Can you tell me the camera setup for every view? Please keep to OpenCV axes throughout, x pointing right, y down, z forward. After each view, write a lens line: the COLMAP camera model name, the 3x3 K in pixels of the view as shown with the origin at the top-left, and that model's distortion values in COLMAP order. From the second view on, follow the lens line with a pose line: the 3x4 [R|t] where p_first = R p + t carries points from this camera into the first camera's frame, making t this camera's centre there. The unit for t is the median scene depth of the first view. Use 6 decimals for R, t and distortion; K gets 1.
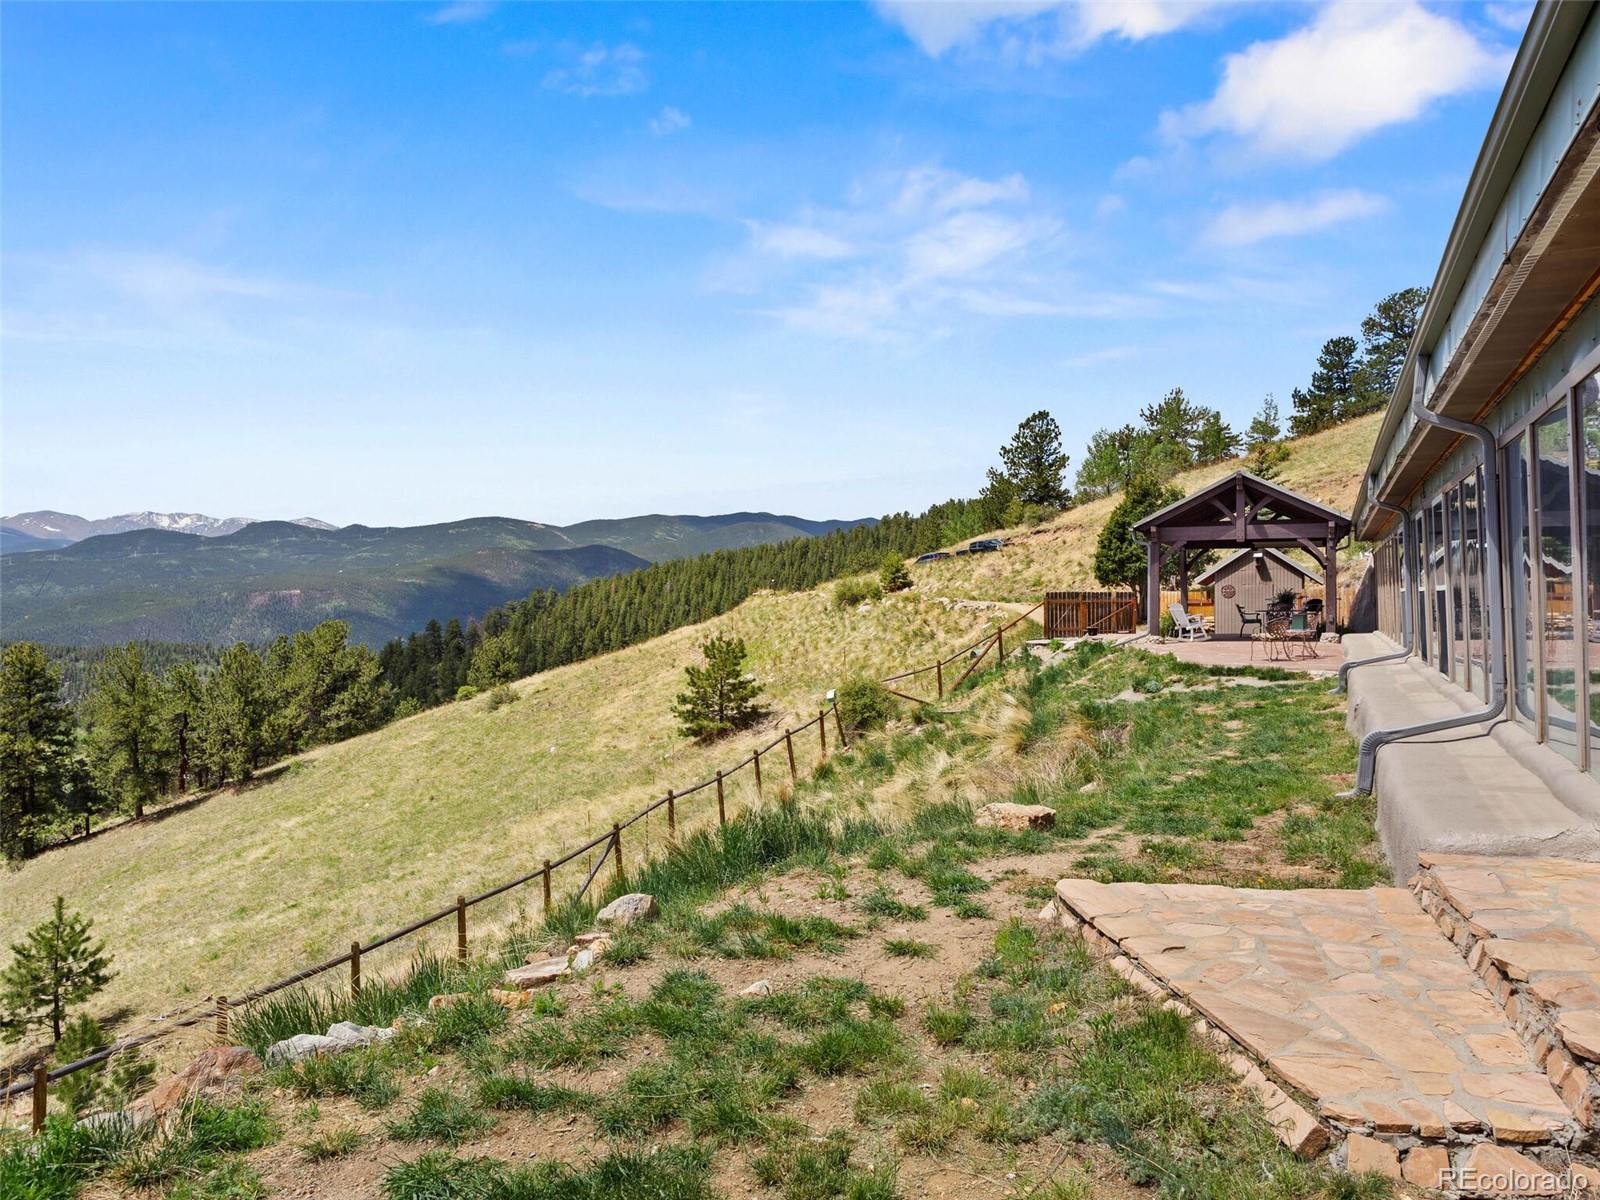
lens RADIAL K [[1144.1, 0, 799.3], [0, 1144.1, 591.3], [0, 0, 1]] dist [-0.001632, -0.000876]
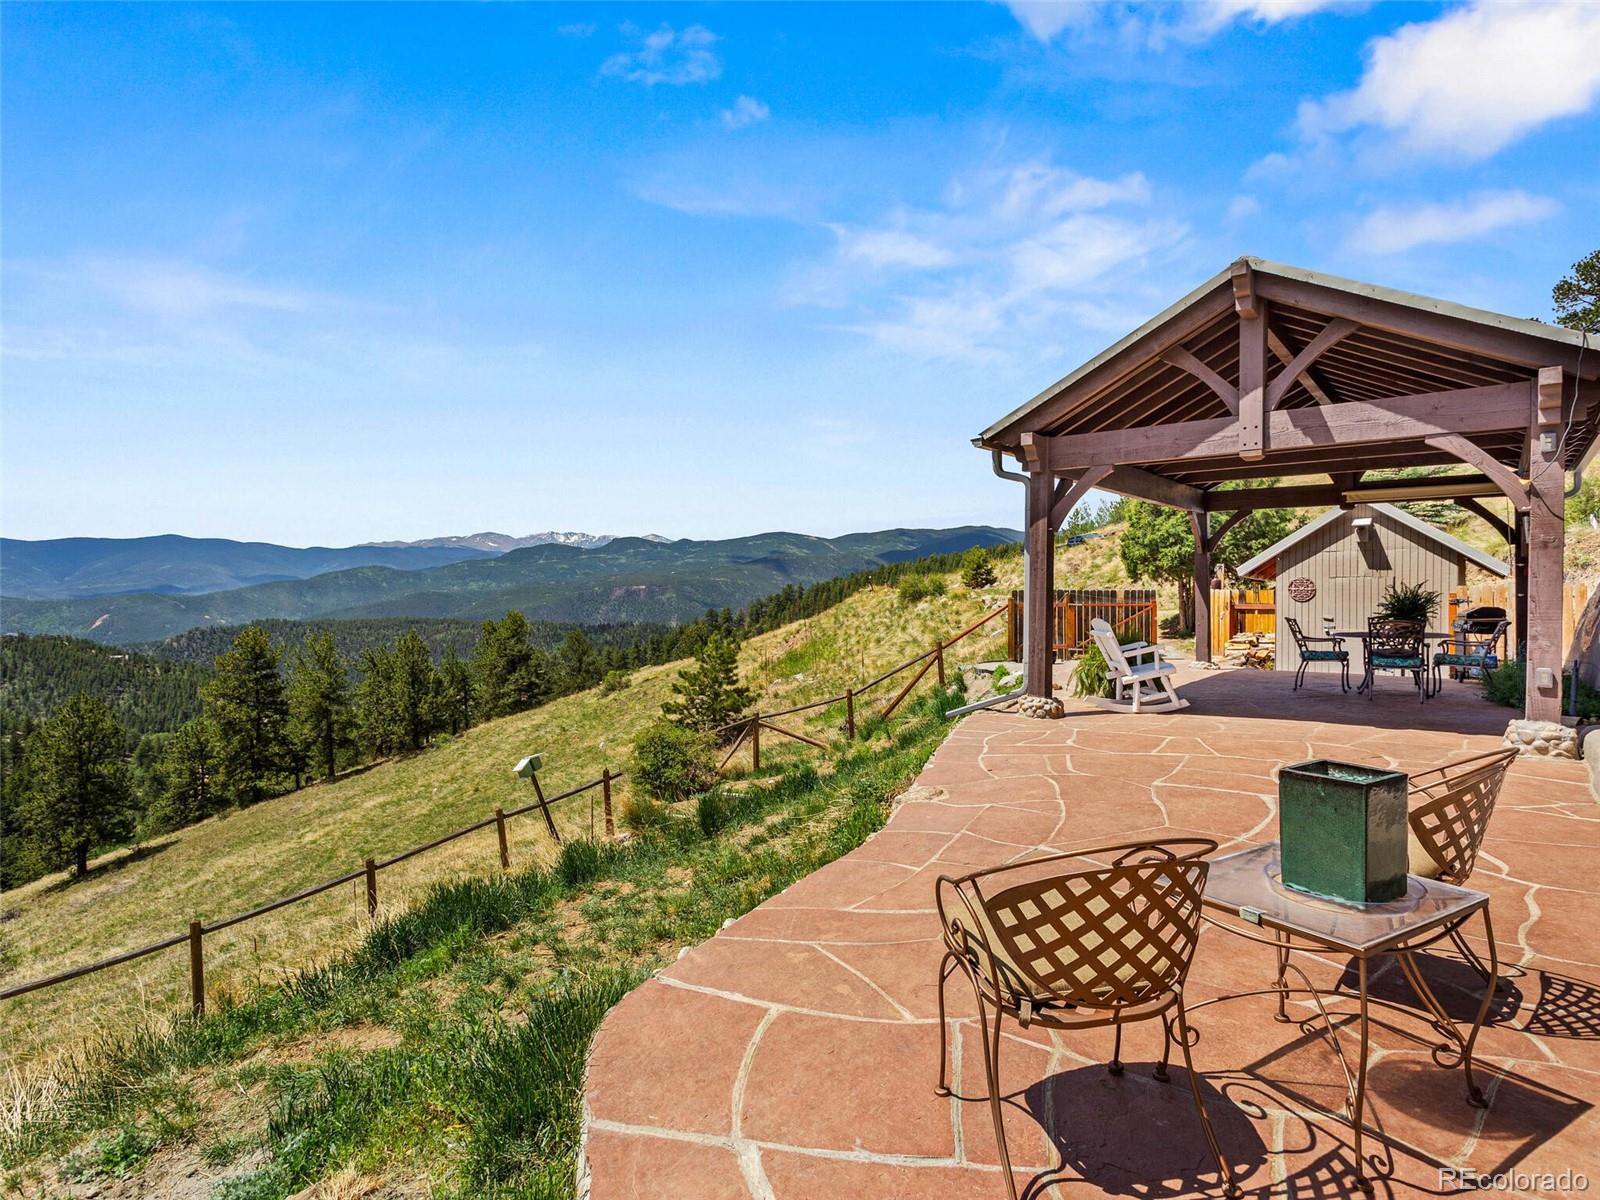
lens RADIAL K [[867.1, 0, 796.3], [0, 867.1, 594.0], [0, 0, 1]] dist [0.005292, 0.000005]
pose [[0.969224, 0.004172, -0.246144, 0.098206], [-0.002274, 0.999965, 0.007993, -0.000325], [0.246169, -0.007187, 0.969200, 0.217539]]
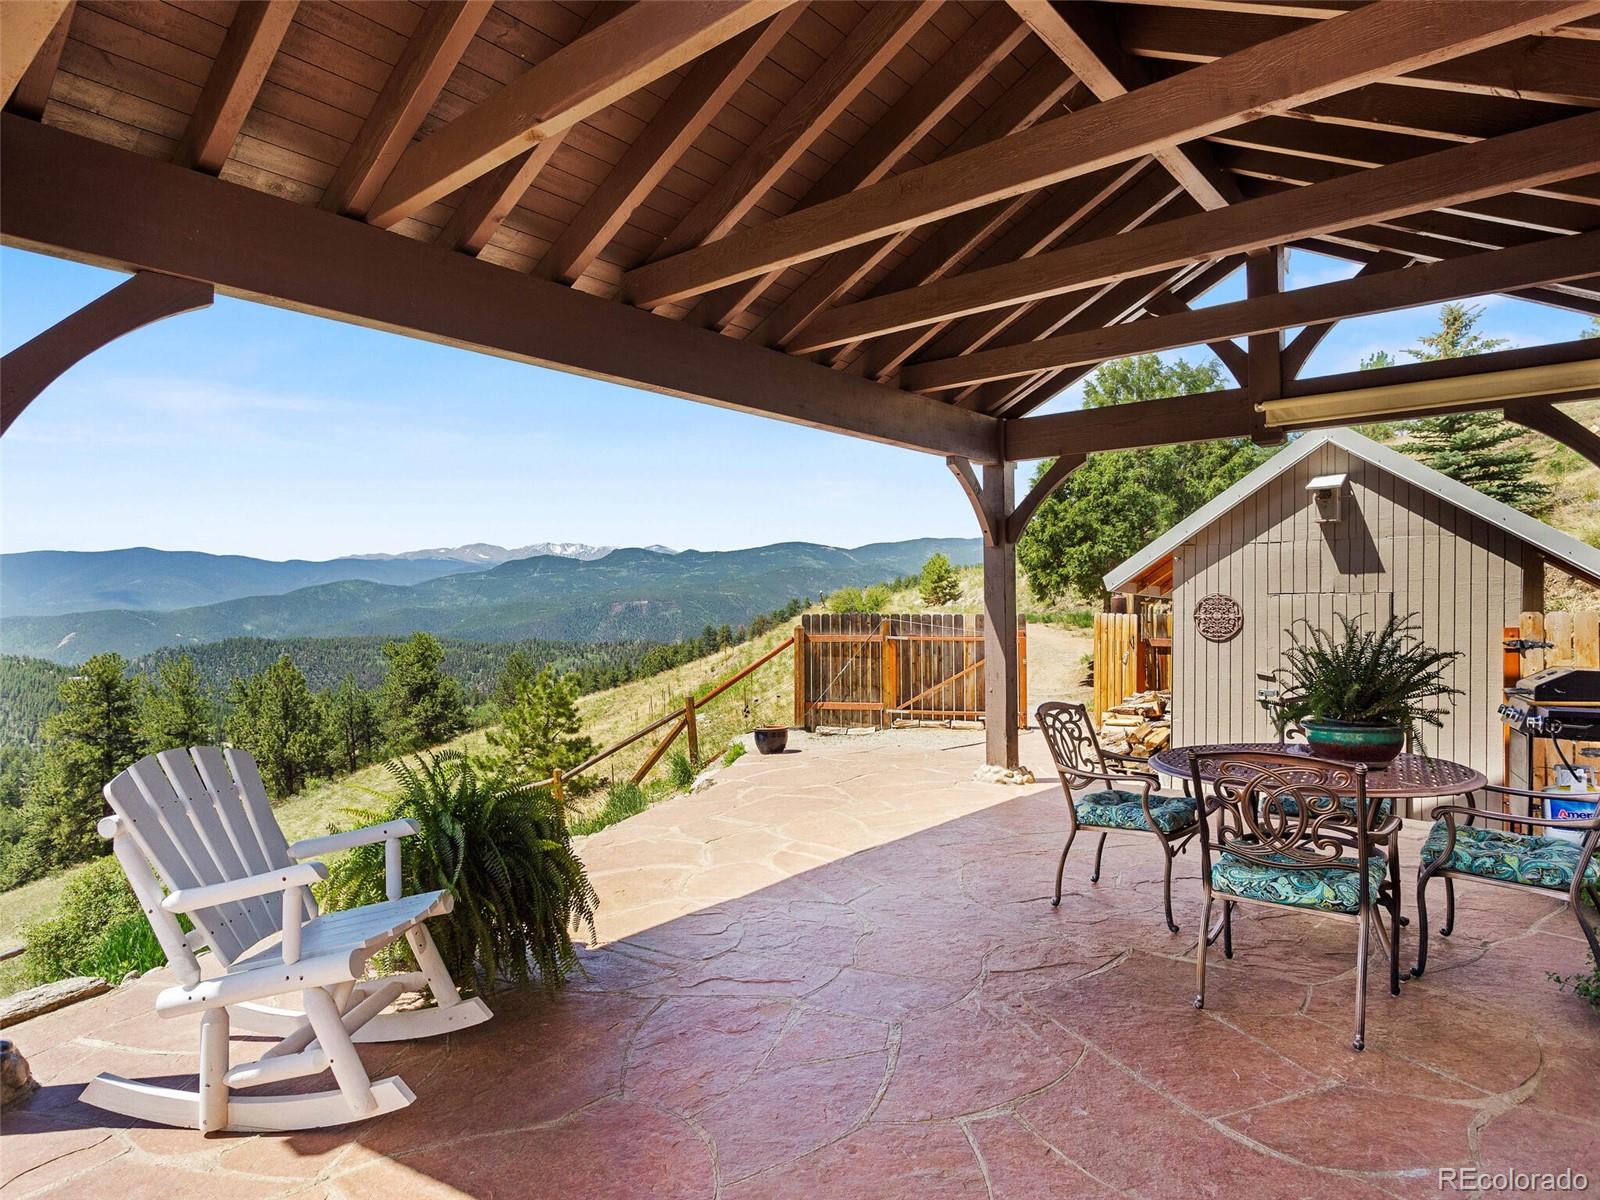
lens RADIAL K [[942.0, 0, 797.7], [0, 942.0, 608.1], [0, 0, 1]] dist [0.011060, 0.000505]
pose [[0.964615, 0.002915, -0.263648, 0.136025], [-0.001270, 0.999979, 0.006410, -0.001502], [0.263661, -0.005848, 0.964598, 0.302731]]
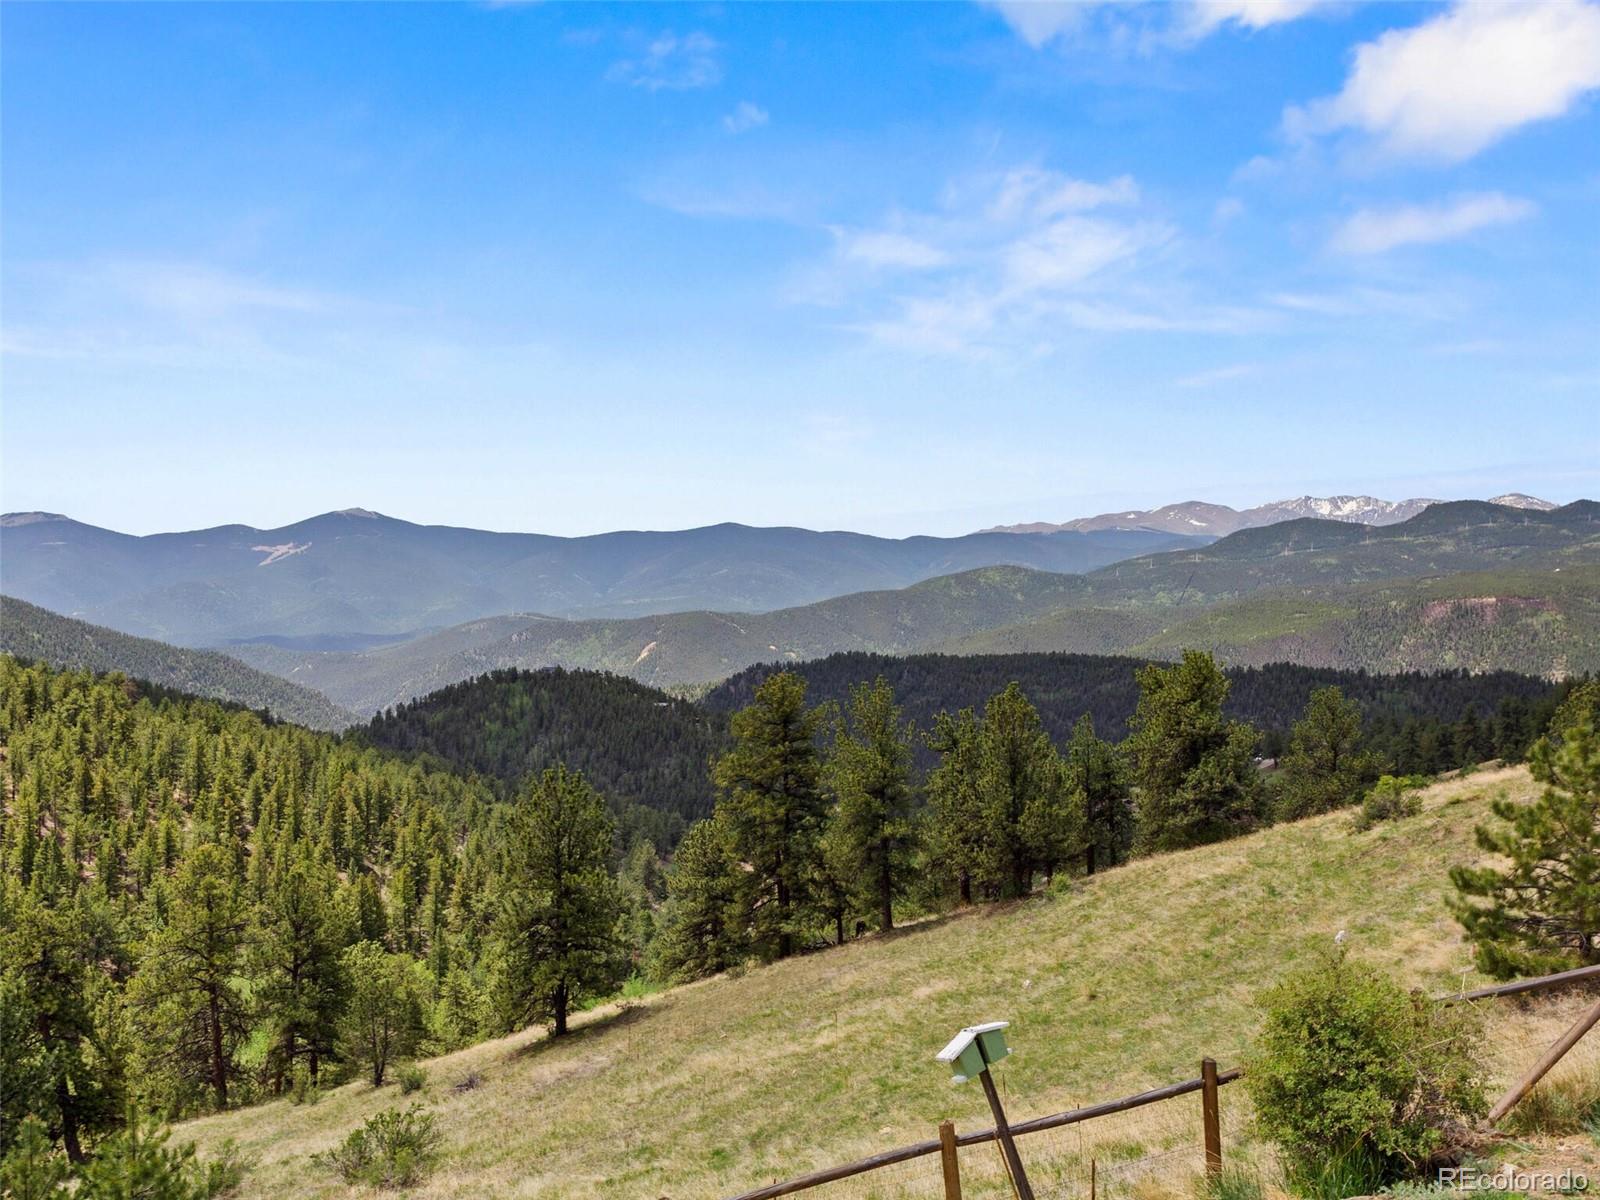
lens RADIAL K [[1606.4, 0, 782.1], [0, 1606.4, 600.3], [0, 0, 1]] dist [0.009738, -0.004958]
pose [[0.667886, 0.000173, -0.744263, 0.095951], [0.000355, 1.000000, 0.000552, -0.002959], [0.744263, -0.000633, 0.667886, 0.263232]]
